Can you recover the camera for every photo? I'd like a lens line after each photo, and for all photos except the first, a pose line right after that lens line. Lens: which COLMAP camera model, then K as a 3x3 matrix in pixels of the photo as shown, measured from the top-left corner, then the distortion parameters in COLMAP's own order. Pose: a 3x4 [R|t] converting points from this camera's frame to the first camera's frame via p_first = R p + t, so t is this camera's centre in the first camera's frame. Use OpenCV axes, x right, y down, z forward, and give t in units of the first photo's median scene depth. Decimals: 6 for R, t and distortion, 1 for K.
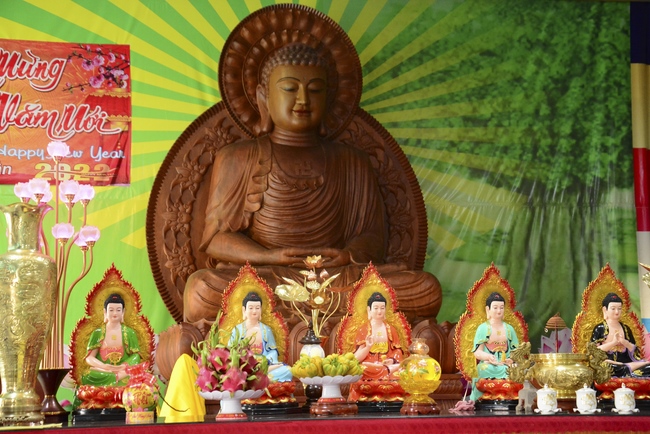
lens RADIAL K [[1157.4, 0, 325.0], [0, 1157.4, 217.0], [0, 0, 1]] dist [0.137065, 1.665187]
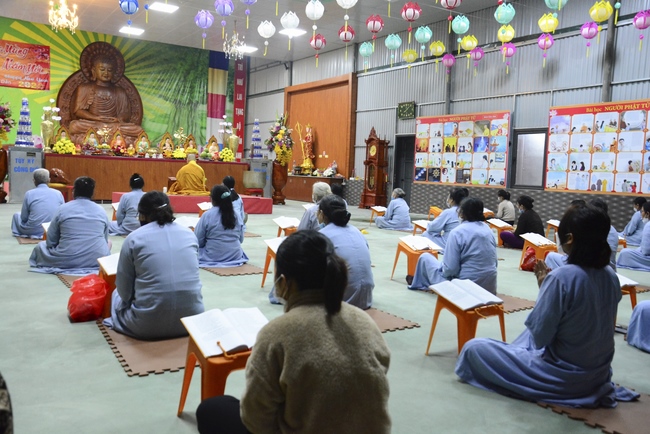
lens RADIAL K [[569.5, 0, 325.0], [0, 569.5, 217.0], [0, 0, 1]] dist [-0.083500, 0.127309]
pose [[0.936992, 0.032369, 0.347848, 0.020717], [-0.109309, 0.972868, 0.203912, -0.087833], [-0.331810, -0.229087, 0.915107, -0.783281]]
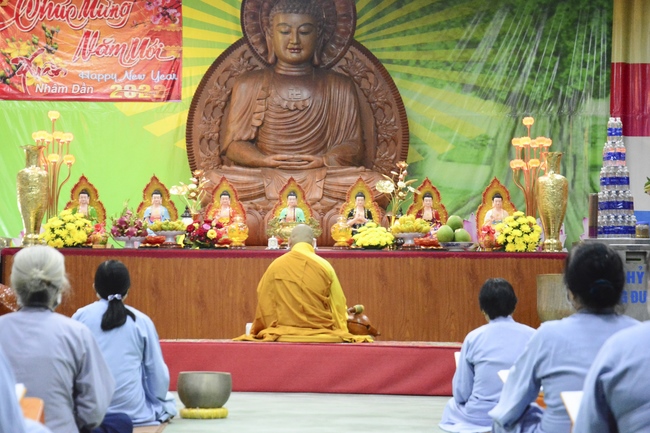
lens RADIAL K [[1688.1, 0, 325.0], [0, 1688.1, 216.5], [0, 0, 1]] dist [0.550889, 1.122741]
pose [[0.976753, 0.015291, -0.213823, 0.385131], [0.003880, 0.996028, 0.088953, -0.065897], [0.214334, -0.087714, 0.972814, -0.789895]]
